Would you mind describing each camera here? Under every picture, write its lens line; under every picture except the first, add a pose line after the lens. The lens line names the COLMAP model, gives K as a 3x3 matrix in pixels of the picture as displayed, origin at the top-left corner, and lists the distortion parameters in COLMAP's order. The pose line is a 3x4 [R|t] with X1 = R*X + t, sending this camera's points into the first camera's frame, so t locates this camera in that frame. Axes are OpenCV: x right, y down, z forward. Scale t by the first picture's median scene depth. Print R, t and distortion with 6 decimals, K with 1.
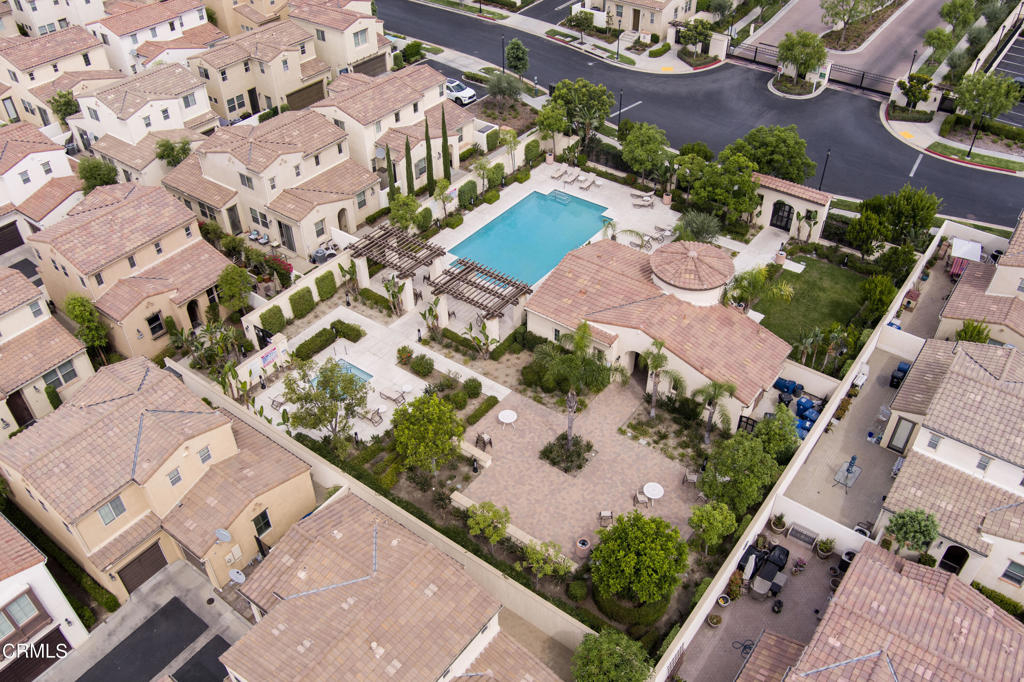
lens RADIAL K [[813.5, 0, 512.0], [0, 813.5, 341.0], [0, 0, 1]] dist [-0.006140, -0.001826]
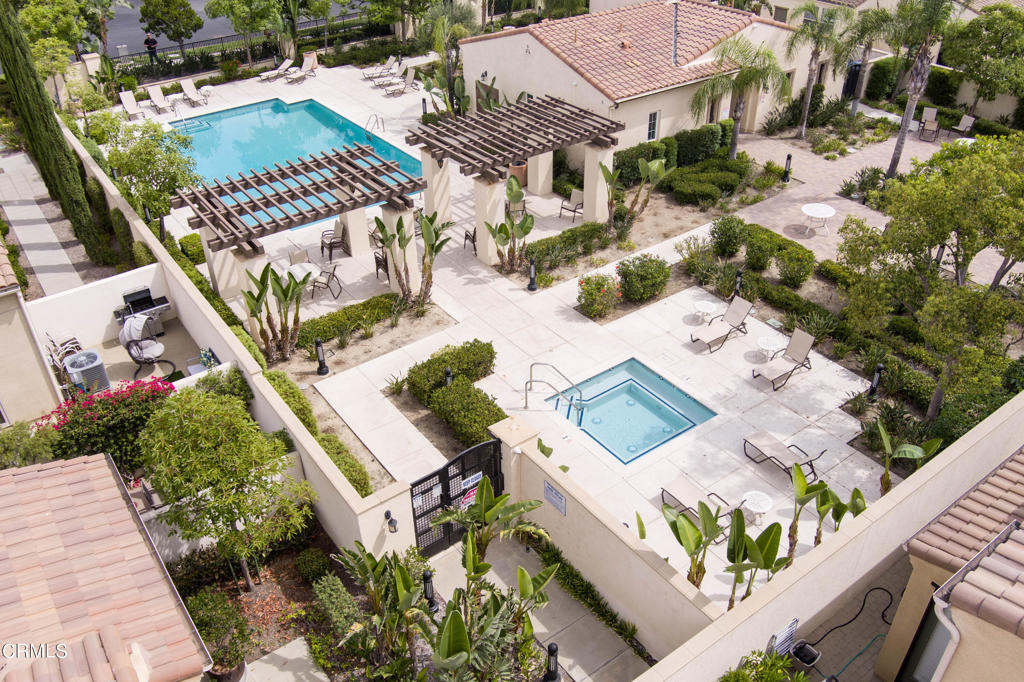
lens RADIAL K [[813.5, 0, 512.0], [0, 813.5, 341.0], [0, 0, 1]] dist [-0.006140, -0.001826]
pose [[0.297716, -0.534585, 0.790939, -0.490902], [0.623931, 0.736030, 0.262620, -0.103752], [-0.722548, 0.415305, 0.552672, 0.784566]]
